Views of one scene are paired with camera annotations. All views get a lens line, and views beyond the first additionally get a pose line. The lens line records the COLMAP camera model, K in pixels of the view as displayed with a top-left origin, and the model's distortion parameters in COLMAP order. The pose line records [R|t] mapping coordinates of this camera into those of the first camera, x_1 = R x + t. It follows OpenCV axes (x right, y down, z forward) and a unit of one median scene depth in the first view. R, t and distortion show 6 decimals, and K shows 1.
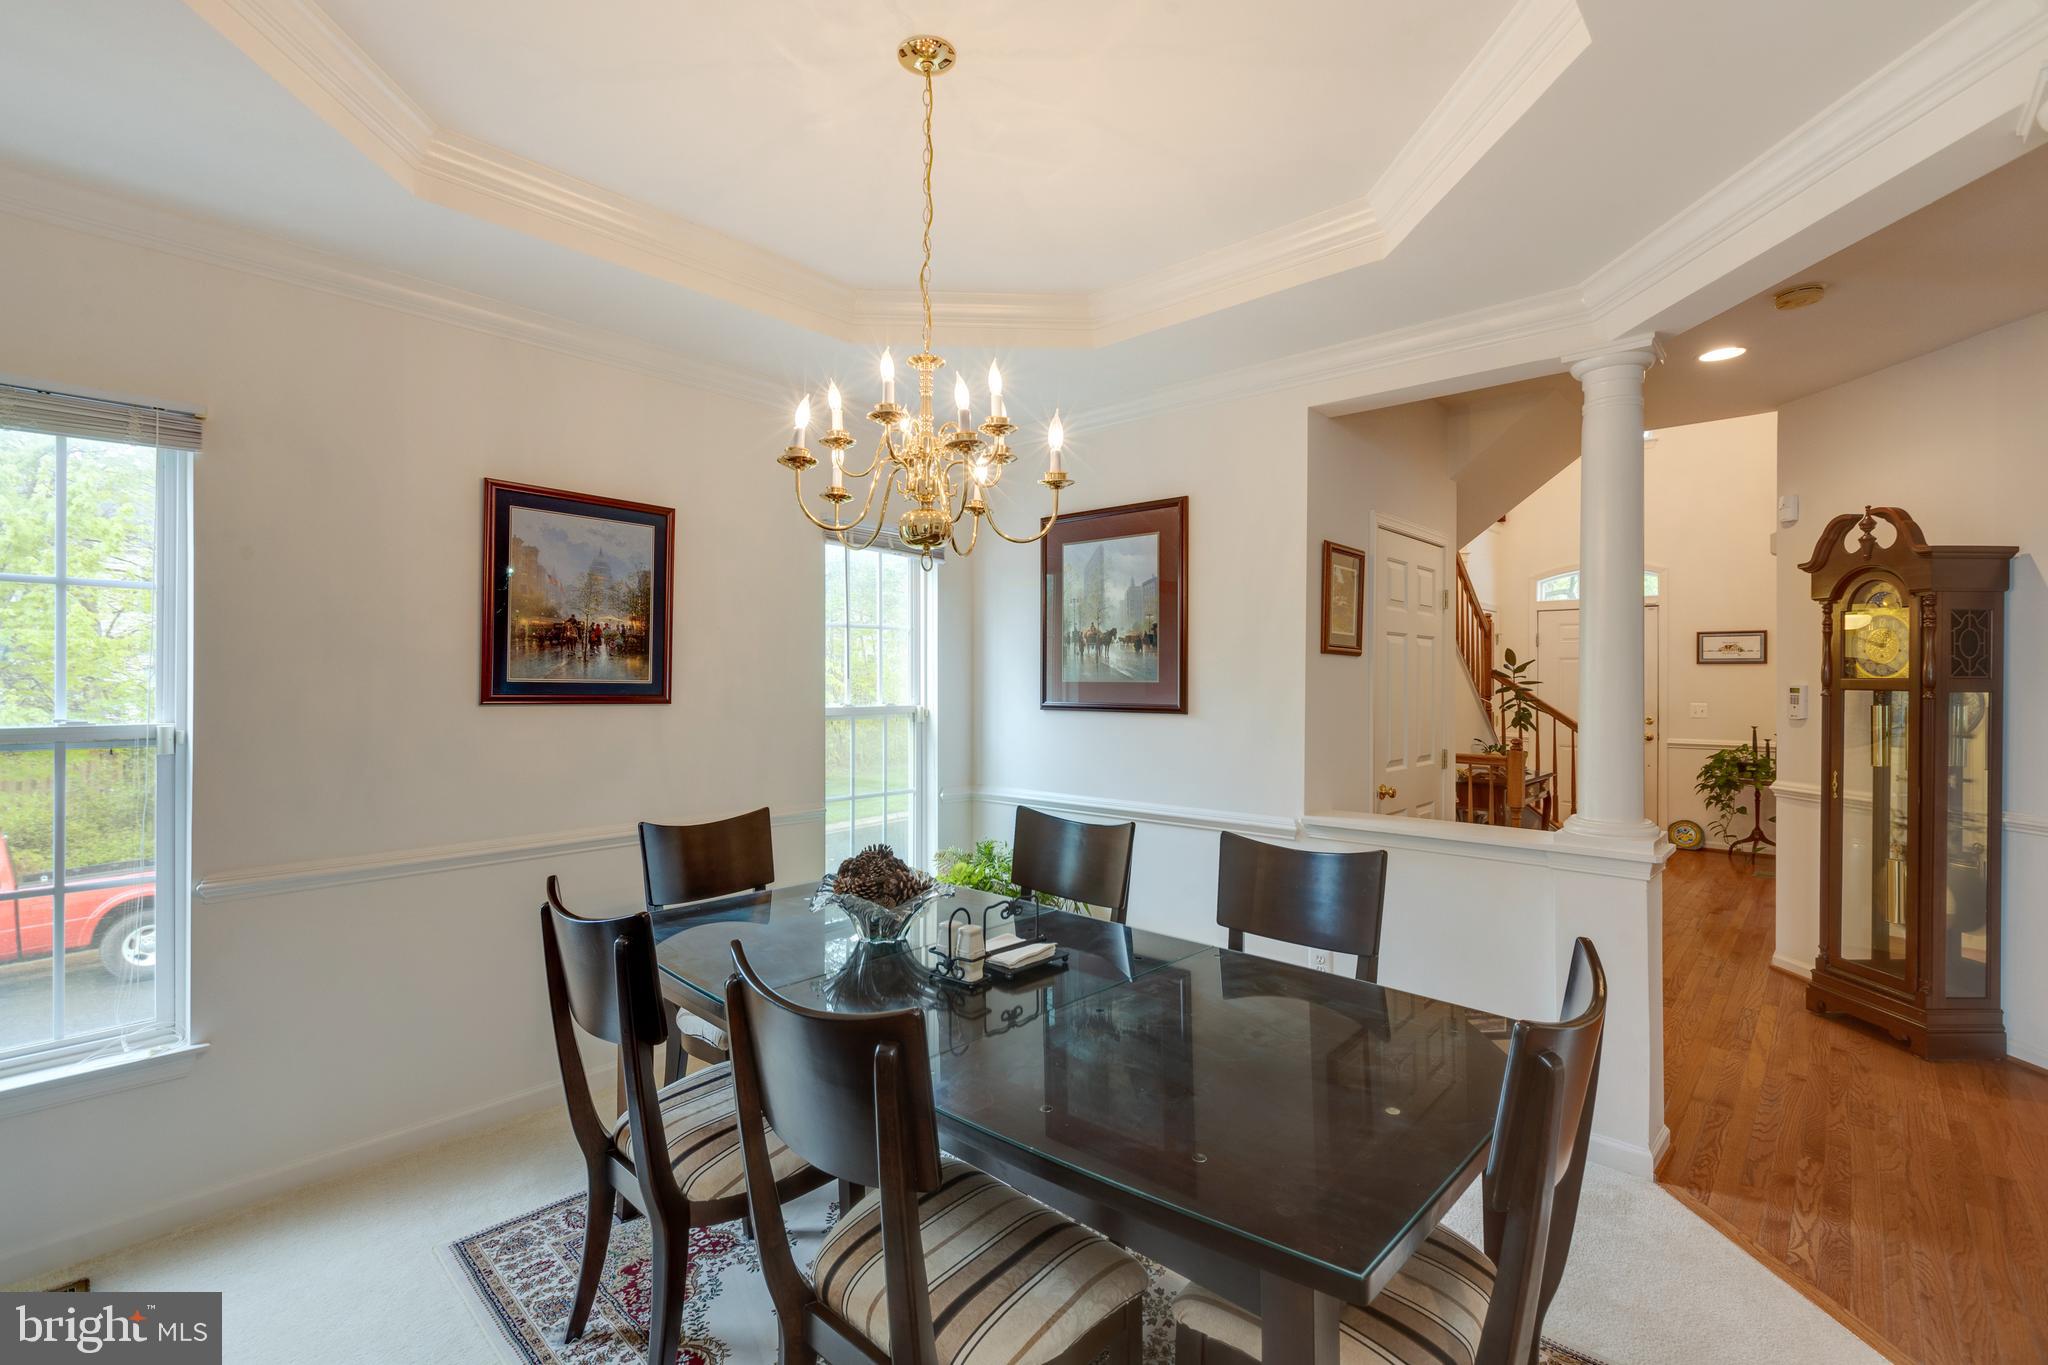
lens RADIAL K [[909.9, 0, 1023.1], [0, 909.9, 679.2], [0, 0, 1]] dist [-0.005334, 0.001207]
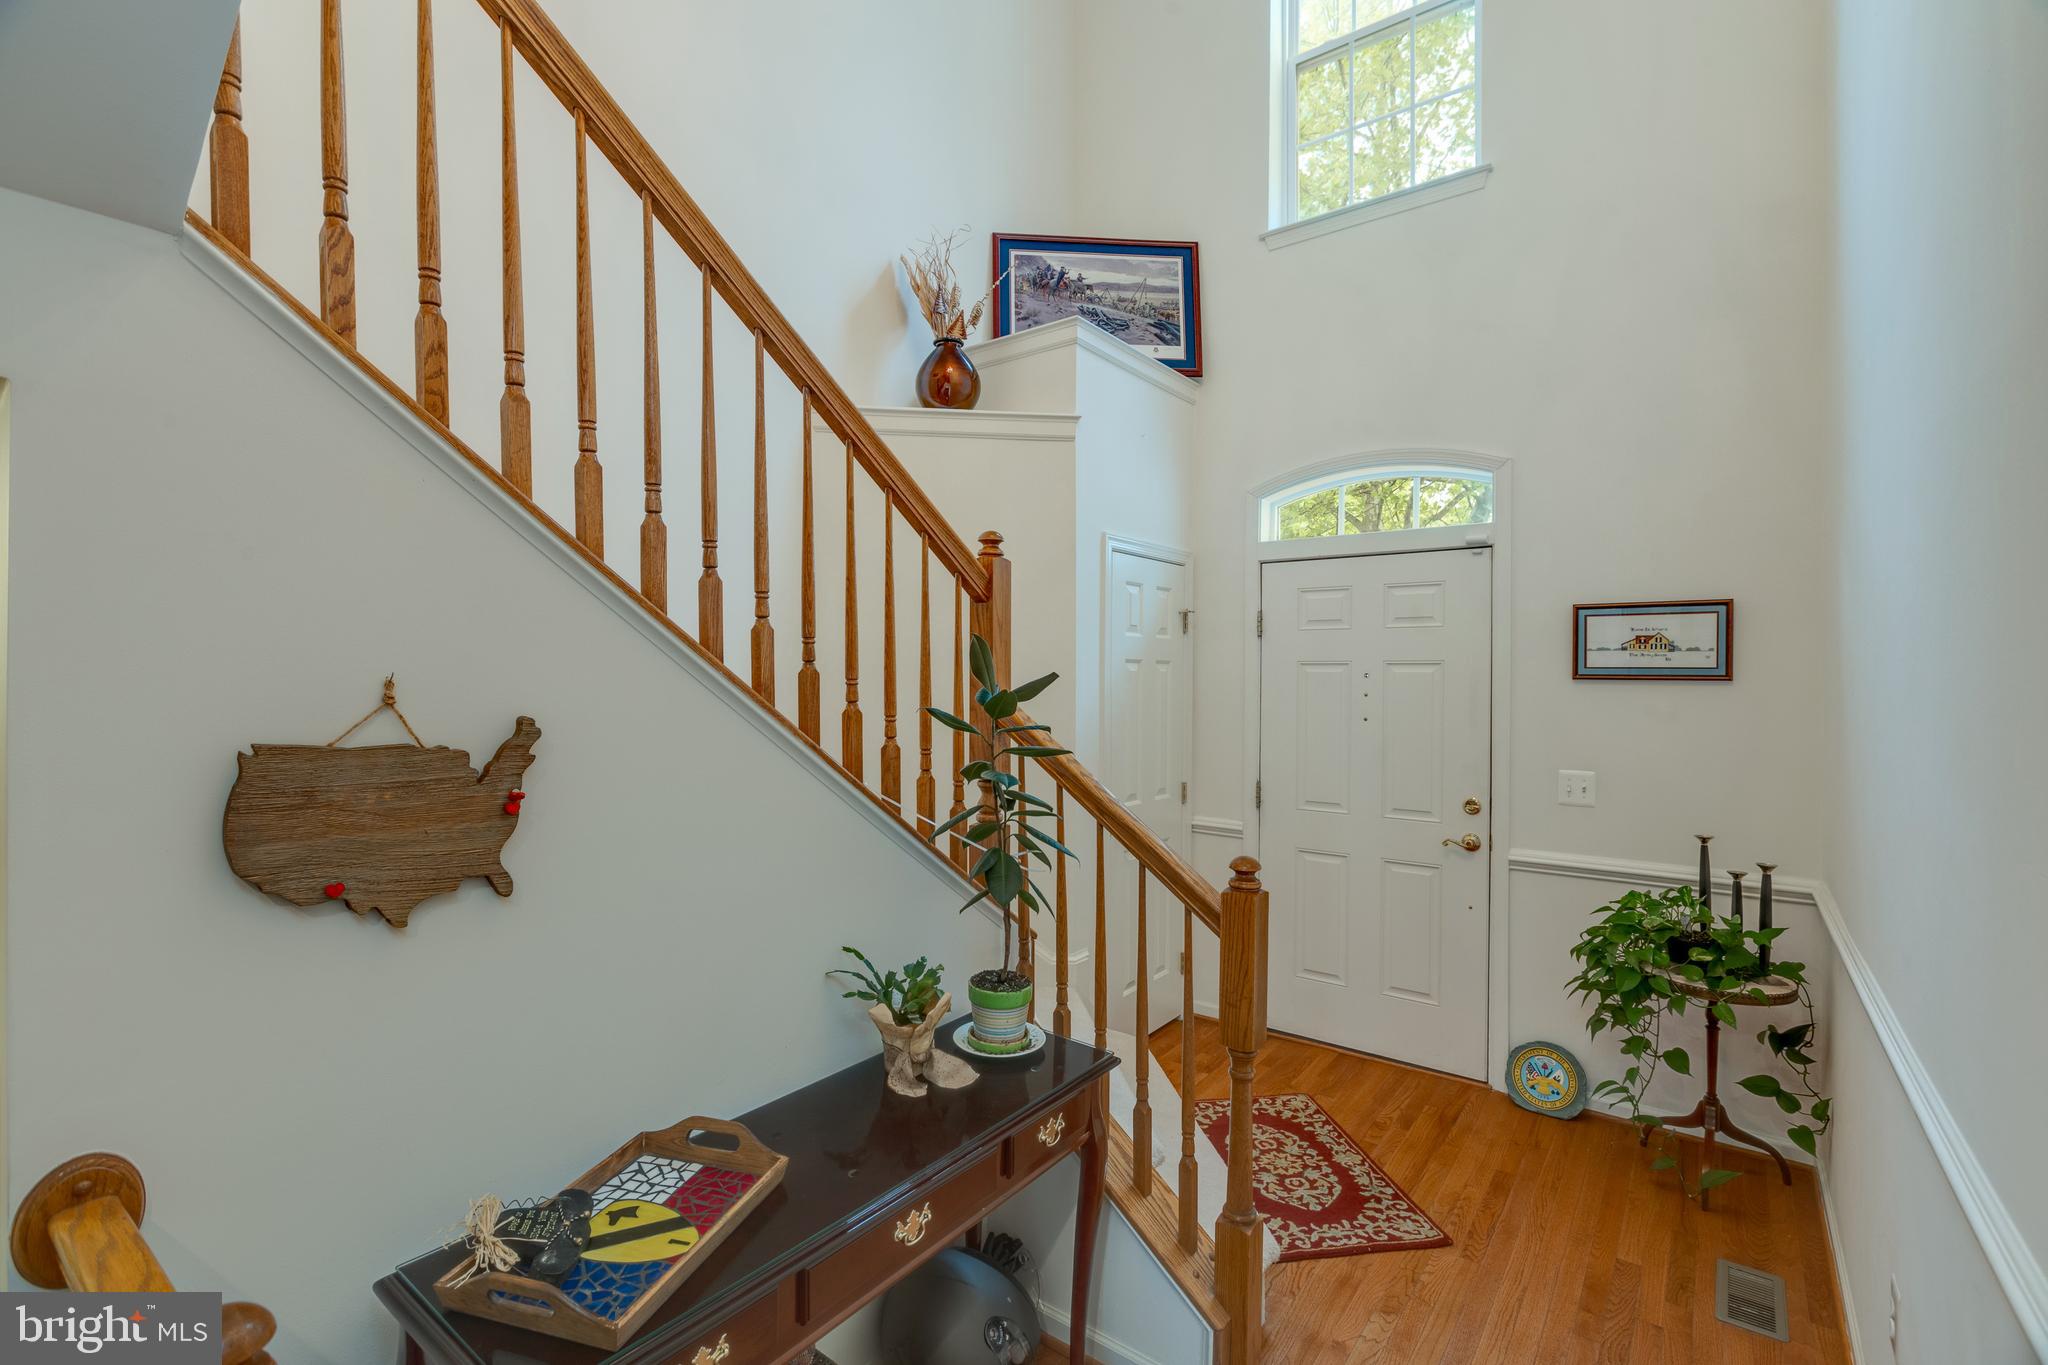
lens RADIAL K [[903.2, 0, 1026.5], [0, 903.2, 680.0], [0, 0, 1]] dist [-0.004917, -0.000505]
pose [[0.996540, -0.012654, 0.082141, 0.462100], [0.010952, 0.999717, 0.021137, -0.029420], [-0.082385, -0.020164, 0.996397, 0.612722]]
